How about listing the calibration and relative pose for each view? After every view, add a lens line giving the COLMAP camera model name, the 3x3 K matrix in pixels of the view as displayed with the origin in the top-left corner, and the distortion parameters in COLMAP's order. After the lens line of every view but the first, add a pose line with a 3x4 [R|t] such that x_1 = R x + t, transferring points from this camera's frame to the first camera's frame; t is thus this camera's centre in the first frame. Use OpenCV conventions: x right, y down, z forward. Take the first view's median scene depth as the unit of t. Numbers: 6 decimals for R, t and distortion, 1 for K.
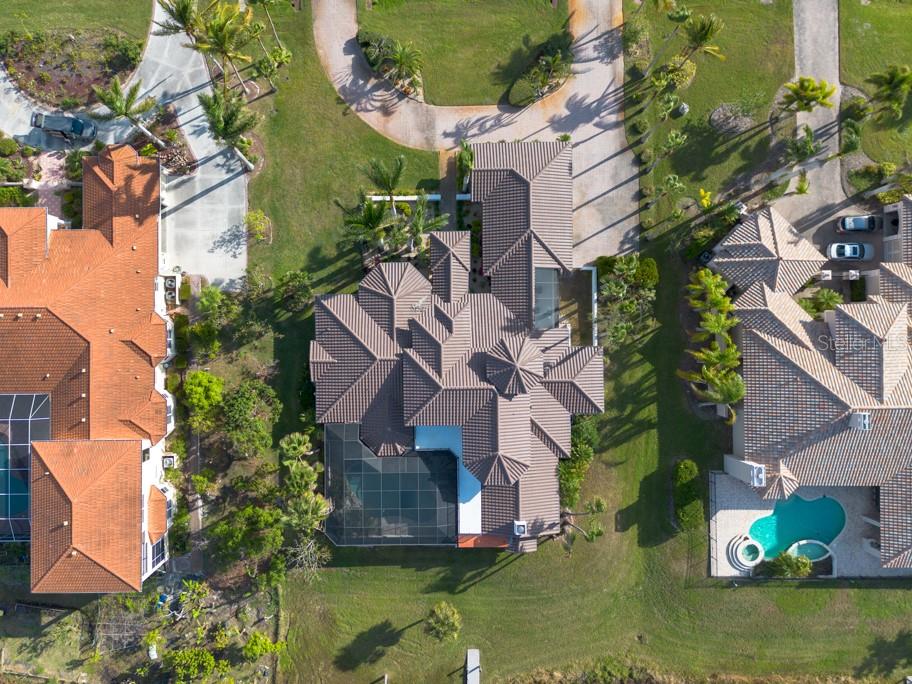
lens RADIAL K [[686.2, 0, 425.3], [0, 686.2, 341.7], [0, 0, 1]] dist [0.064025, -0.066091]
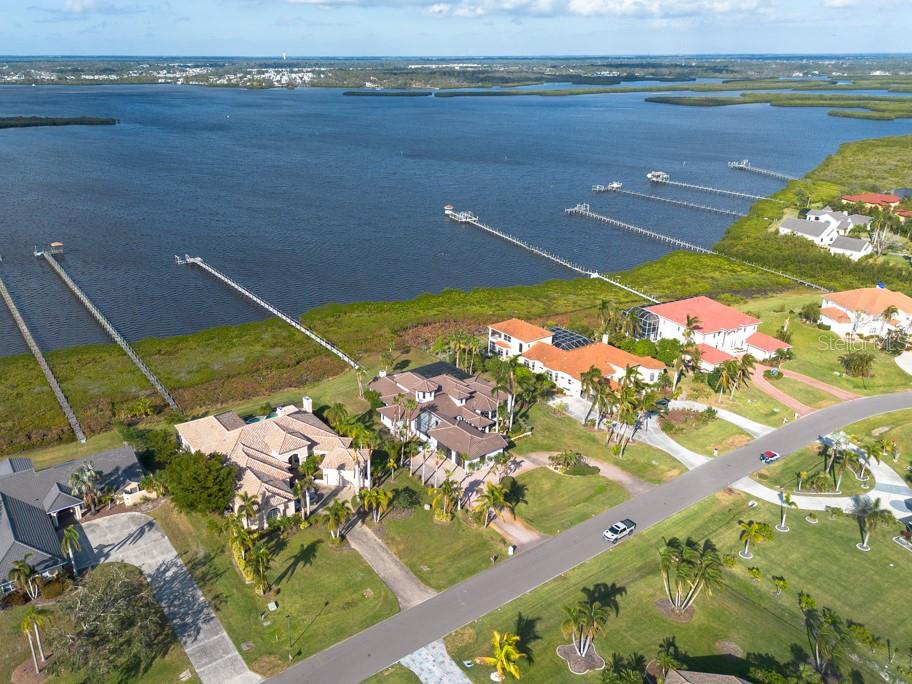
lens RADIAL K [[653.1, 0, 447.7], [0, 653.1, 342.9], [0, 0, 1]] dist [0.055797, -0.064654]
pose [[-0.830255, 0.221811, -0.511348, 1.054770], [-0.557266, -0.311405, 0.769729, -1.480711], [0.011498, 0.924028, 0.382153, 0.024144]]
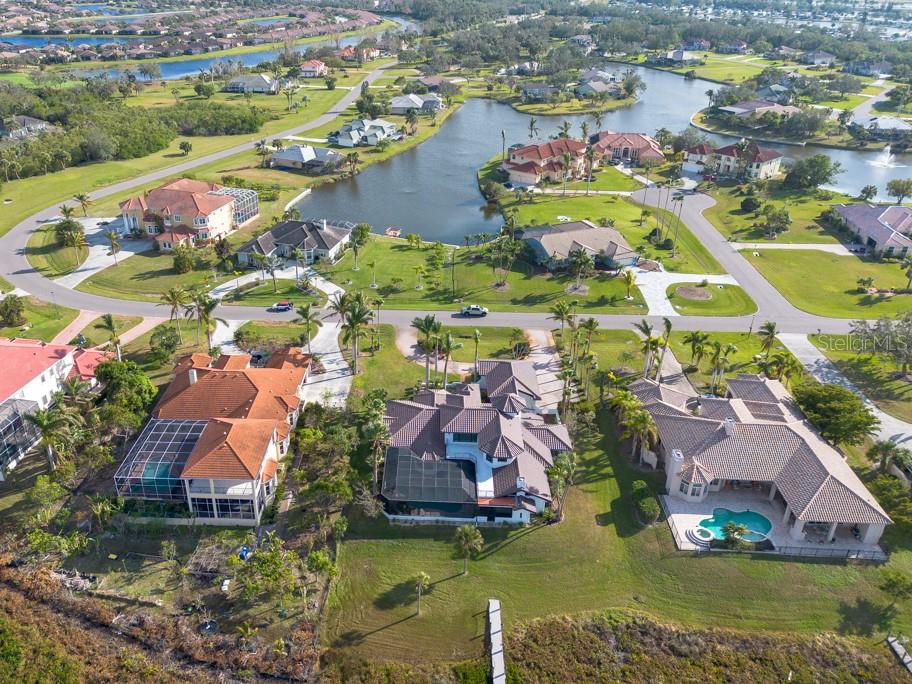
lens RADIAL K [[691.2, 0, 409.7], [0, 691.2, 341.1], [0, 0, 1]] dist [0.052760, -0.042399]
pose [[0.998392, 0.029274, -0.048535, -0.028440], [-0.056667, 0.497072, -0.865857, 1.262643], [-0.001222, 0.867216, 0.497932, 0.036104]]
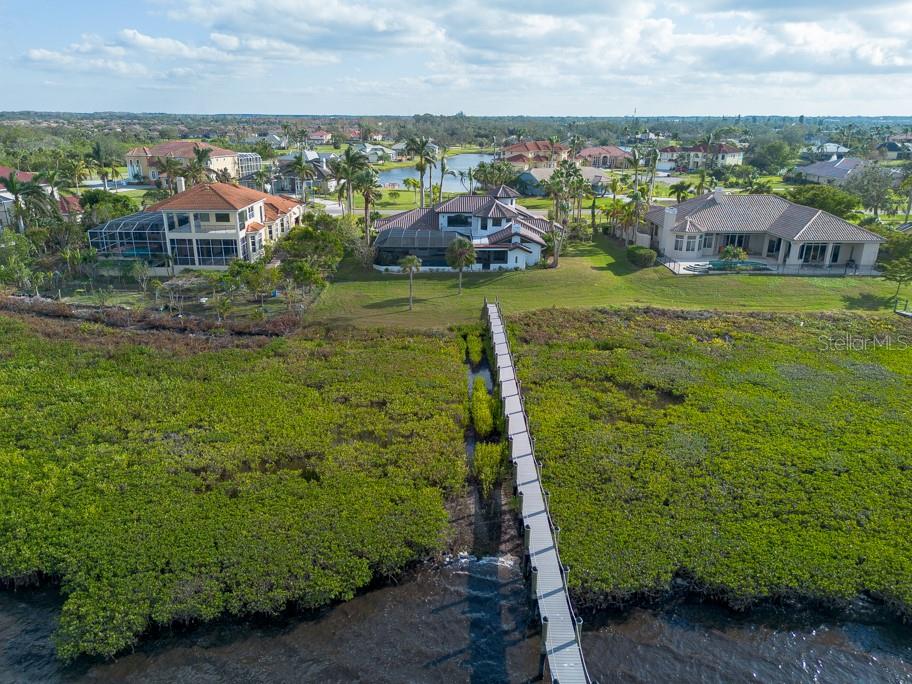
lens RADIAL K [[653.1, 0, 447.7], [0, 653.1, 342.9], [0, 0, 1]] dist [0.055797, -0.064654]
pose [[0.999874, 0.015730, 0.001896, 0.000959], [-0.003517, 0.337028, -0.941488, 1.464469], [-0.015448, 0.941363, 0.337041, 0.721586]]
